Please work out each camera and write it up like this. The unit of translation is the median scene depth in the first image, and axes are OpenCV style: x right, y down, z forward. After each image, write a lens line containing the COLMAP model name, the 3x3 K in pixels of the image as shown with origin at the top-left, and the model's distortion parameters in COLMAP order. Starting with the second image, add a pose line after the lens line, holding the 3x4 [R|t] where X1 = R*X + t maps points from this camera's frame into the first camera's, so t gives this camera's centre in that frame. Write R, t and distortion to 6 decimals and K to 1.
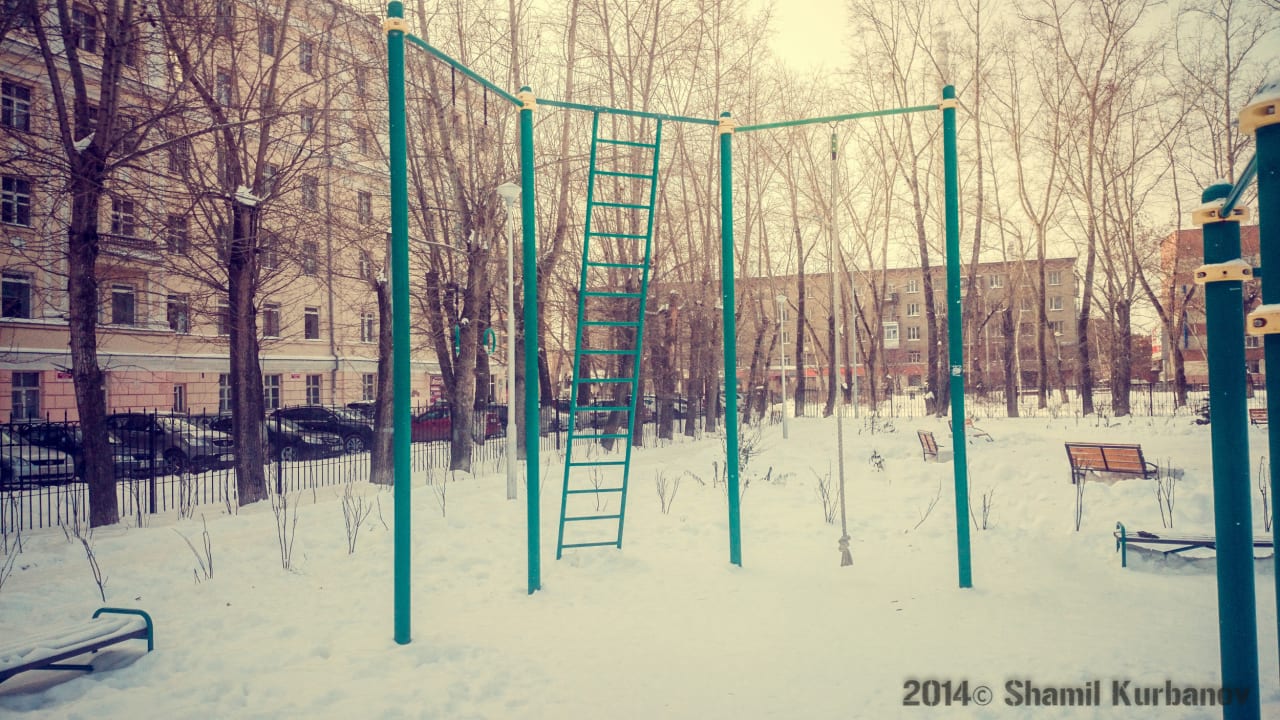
lens RADIAL K [[984.6, 0, 640.0], [0, 984.6, 360.0], [0, 0, 1]] dist [0.002467, -0.004205]
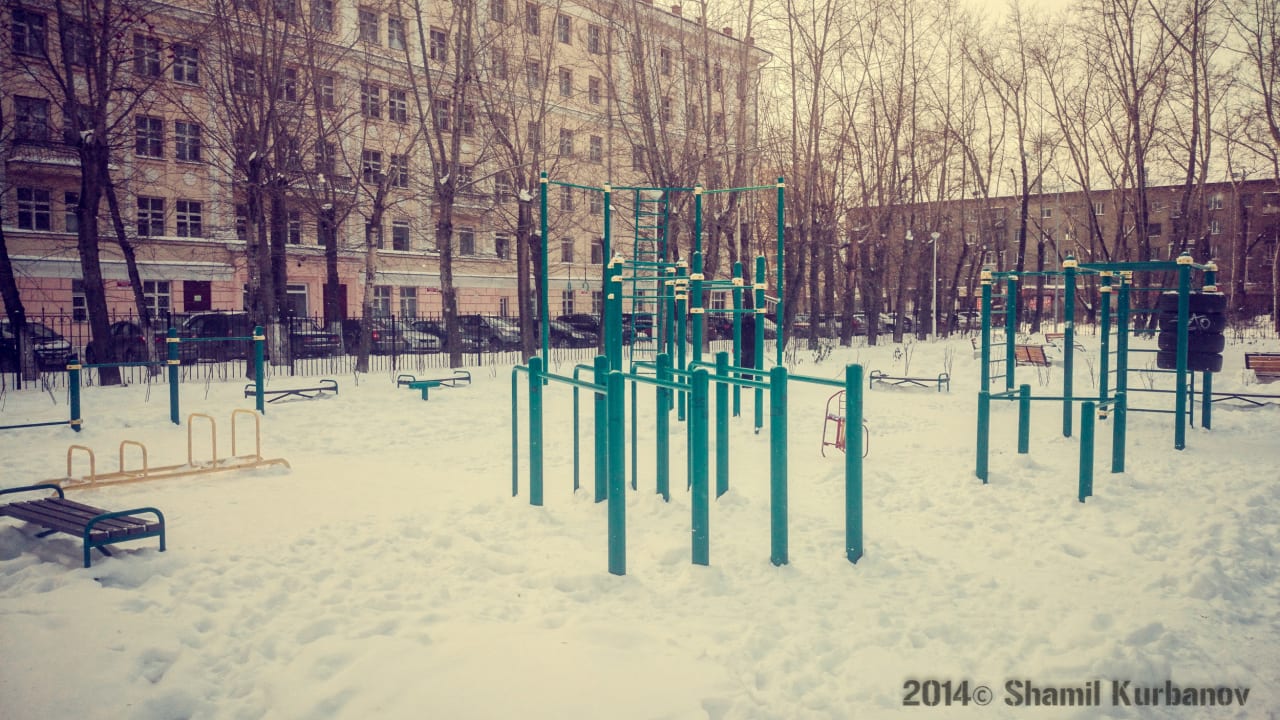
lens RADIAL K [[1033.4, 0, 636.1], [0, 1033.4, 382.3], [0, 0, 1]] dist [0.121025, -0.231746]
pose [[0.947113, 0.041756, -0.318172, 0.283489], [-0.008771, 0.994496, 0.104406, -0.015597], [0.320781, -0.096094, 0.942266, -0.519842]]
